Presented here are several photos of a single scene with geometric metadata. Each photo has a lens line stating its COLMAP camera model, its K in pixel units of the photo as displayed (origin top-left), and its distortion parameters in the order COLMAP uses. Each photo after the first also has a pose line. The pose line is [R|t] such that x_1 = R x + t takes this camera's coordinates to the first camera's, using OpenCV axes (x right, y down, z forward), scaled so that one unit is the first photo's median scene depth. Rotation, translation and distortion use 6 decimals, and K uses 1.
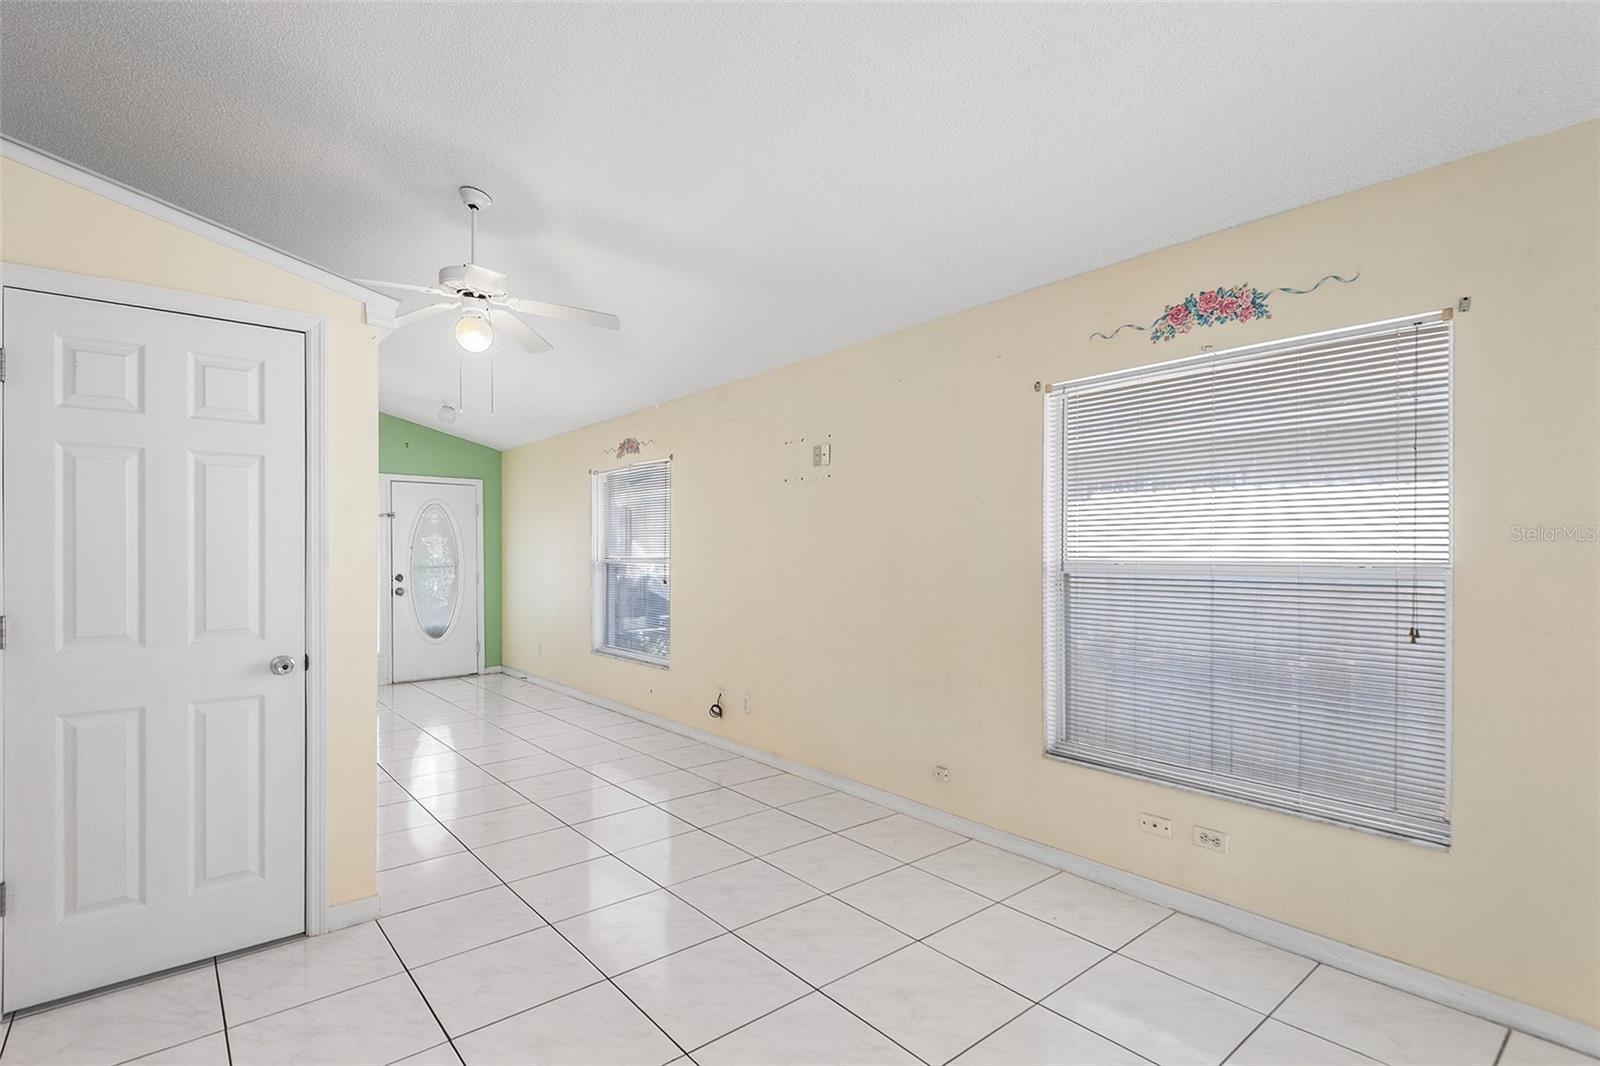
lens RADIAL K [[754.1, 0, 807.4], [0, 754.1, 556.1], [0, 0, 1]] dist [0.028382, -0.006818]
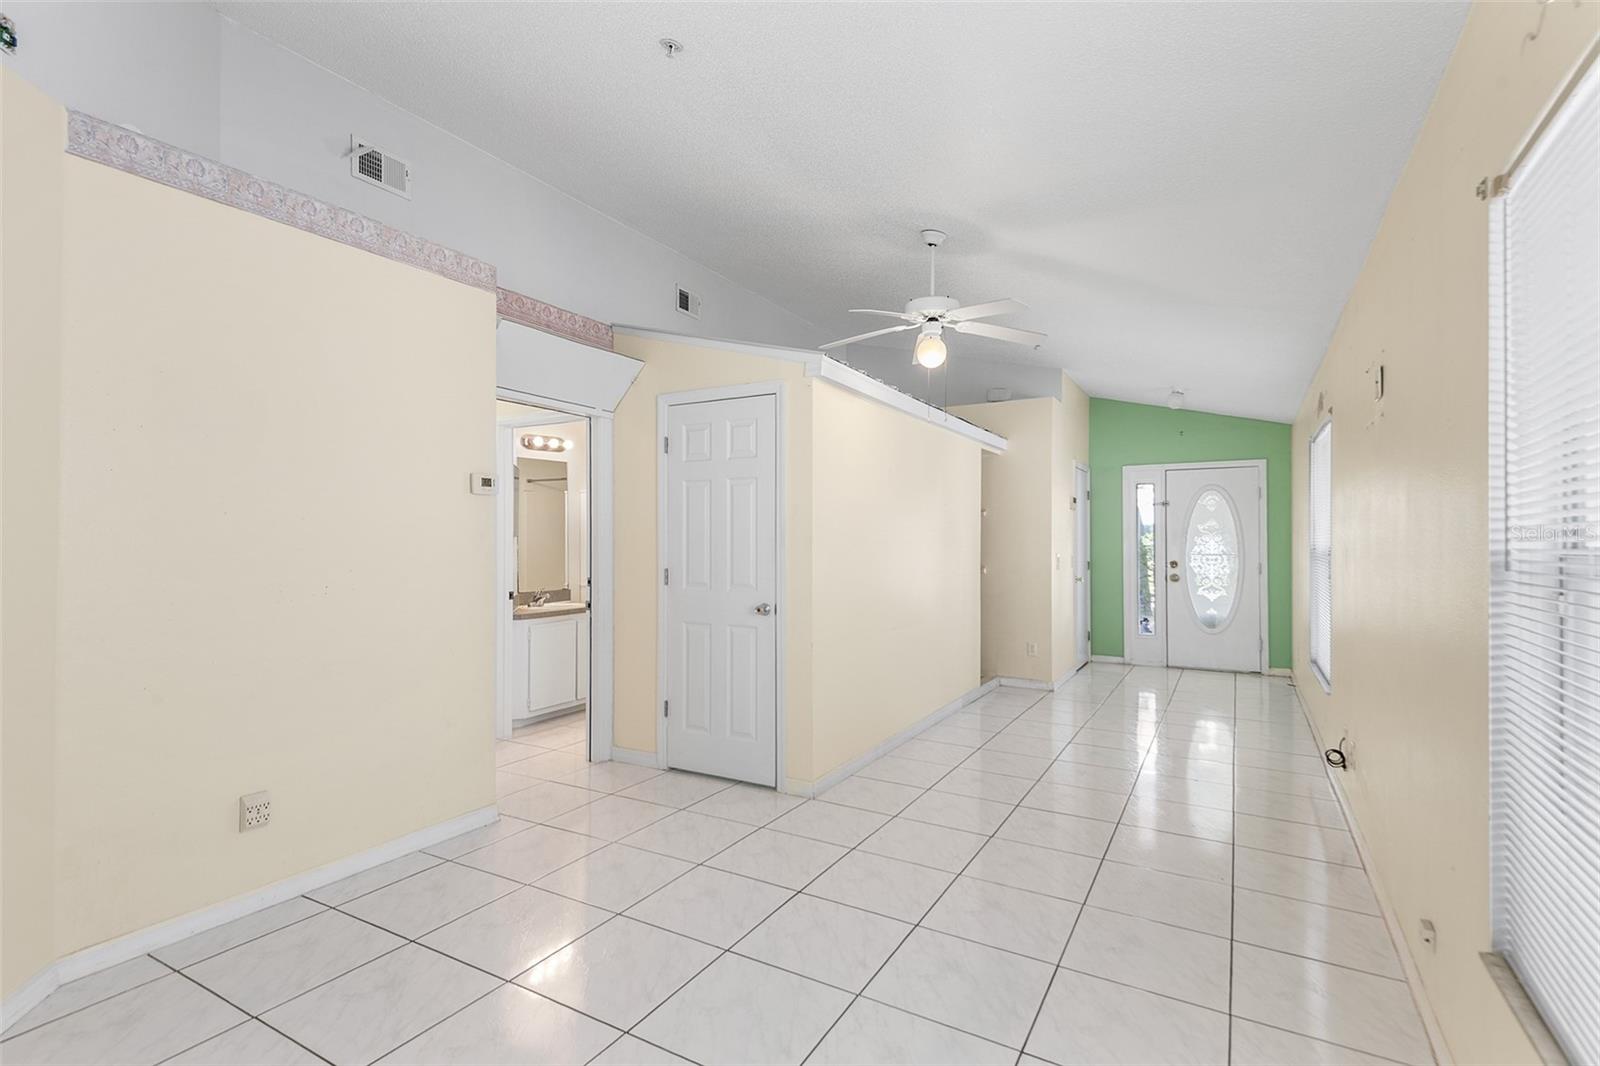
lens RADIAL K [[754.1, 0, 794.7], [0, 754.1, 538.4], [0, 0, 1]] dist [0.028382, -0.006818]
pose [[0.319737, -0.006712, -0.947483, 0.268596], [-0.003333, 0.999961, -0.008208, 0.003600], [0.947500, 0.005782, 0.319702, 0.192099]]
